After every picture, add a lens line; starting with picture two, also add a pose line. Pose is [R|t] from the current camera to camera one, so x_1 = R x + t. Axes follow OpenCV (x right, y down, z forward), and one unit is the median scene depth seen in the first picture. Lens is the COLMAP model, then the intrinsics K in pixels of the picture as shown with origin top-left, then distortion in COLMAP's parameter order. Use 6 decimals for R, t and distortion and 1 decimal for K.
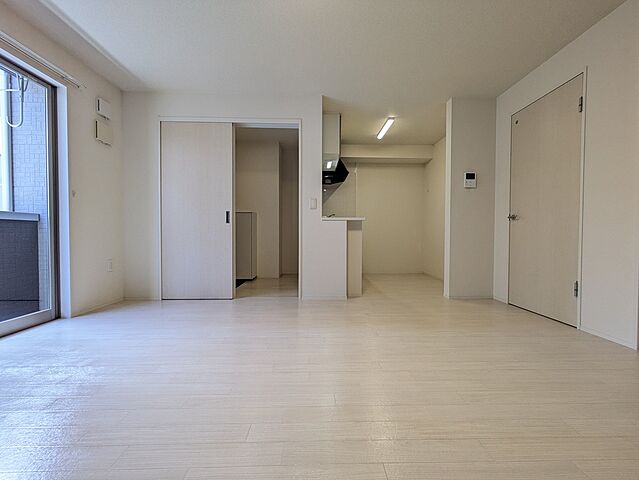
lens RADIAL K [[252.1, 0, 322.0], [0, 252.1, 240.2], [0, 0, 1]] dist [0.002582, 0.000199]
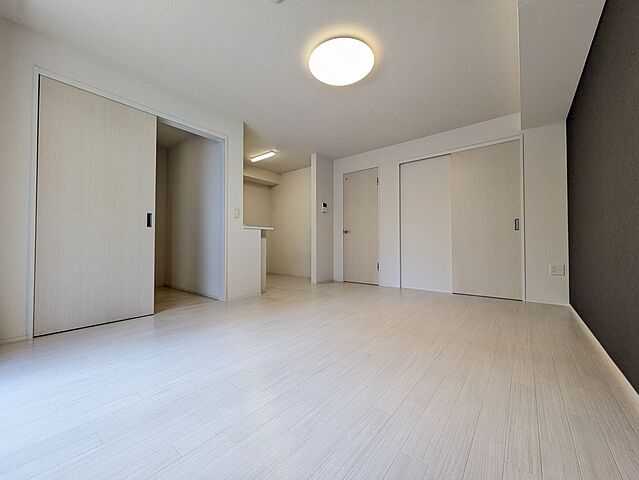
lens RADIAL K [[252.1, 0, 322.0], [0, 252.1, 240.2], [0, 0, 1]] dist [0.002582, 0.000199]
pose [[0.650996, 0.008489, 0.759034, -0.640162], [0.018749, 0.999453, -0.027258, 0.013059], [-0.758850, 0.031976, 0.650480, -0.020163]]
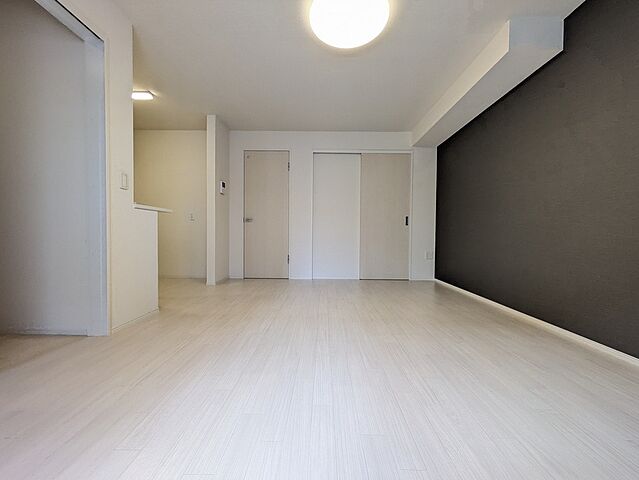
lens RADIAL K [[252.1, 0, 322.0], [0, 252.1, 240.2], [0, 0, 1]] dist [0.002582, 0.000199]
pose [[0.036788, -0.025963, 0.998986, -0.670840], [0.010641, 0.999616, 0.025587, -0.002953], [-0.999266, 0.009689, 0.037050, 0.464736]]
